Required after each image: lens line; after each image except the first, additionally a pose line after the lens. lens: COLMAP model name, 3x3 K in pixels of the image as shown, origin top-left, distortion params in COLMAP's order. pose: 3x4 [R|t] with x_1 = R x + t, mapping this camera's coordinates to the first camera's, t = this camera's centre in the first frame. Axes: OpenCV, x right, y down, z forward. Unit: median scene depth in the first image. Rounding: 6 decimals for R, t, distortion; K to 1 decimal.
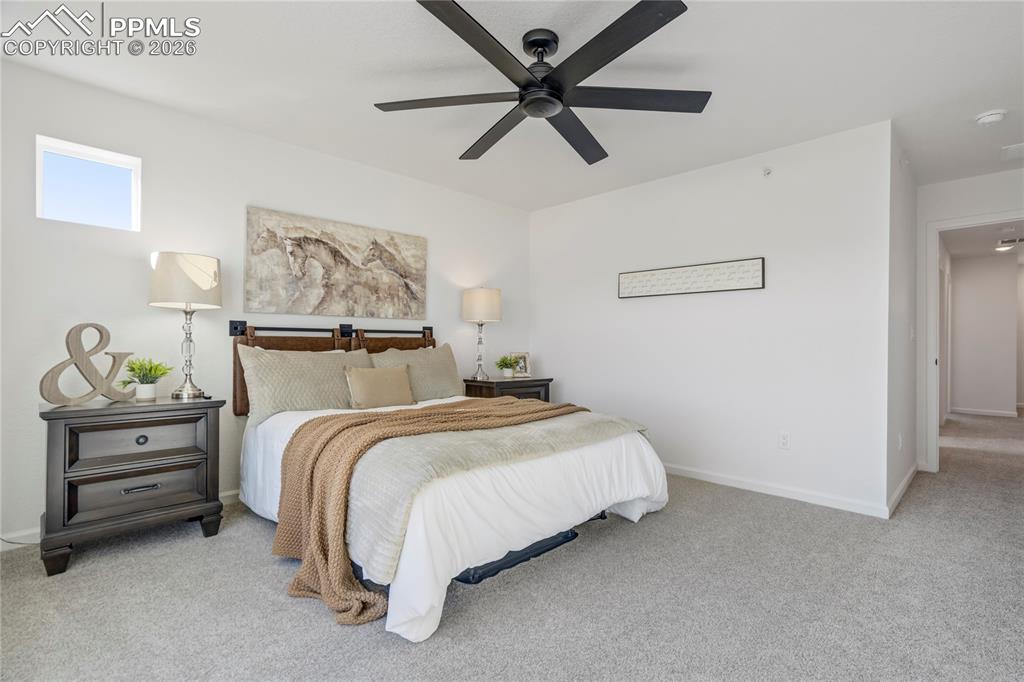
lens RADIAL K [[470.9, 0, 511.1], [0, 470.9, 343.1], [0, 0, 1]] dist [-0.025166, 0.008453]
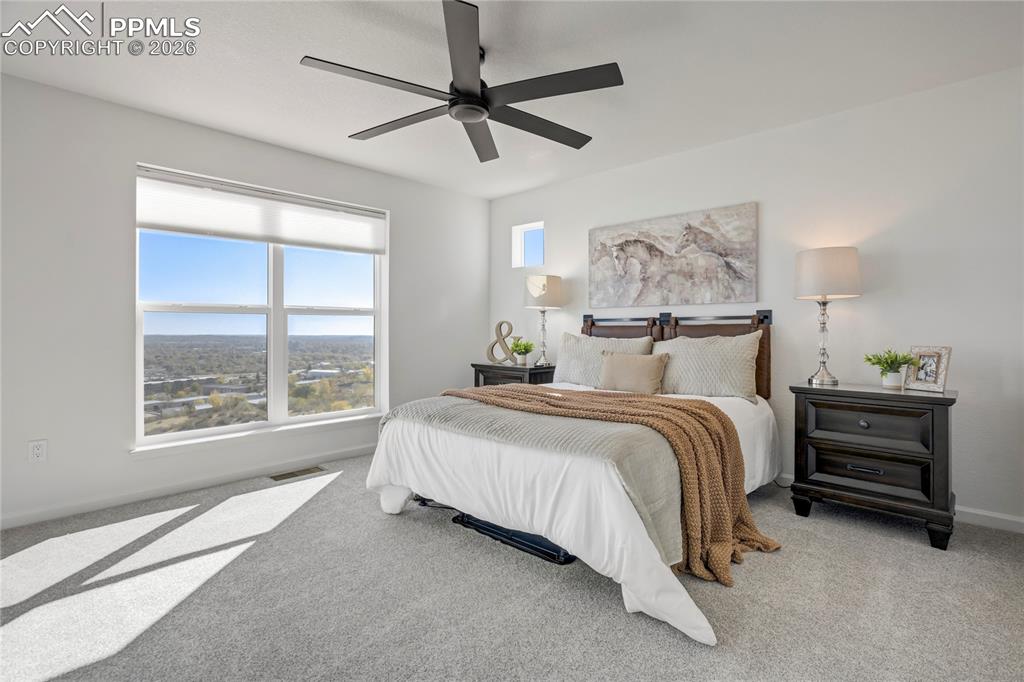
lens RADIAL K [[470.9, 0, 532.1], [0, 470.9, 330.7], [0, 0, 1]] dist [-0.025166, 0.008453]
pose [[0.095198, -0.004141, -0.995450, 0.663147], [0.001853, 0.999990, -0.003982, 0.003350], [0.995457, -0.001465, 0.095205, 0.604104]]
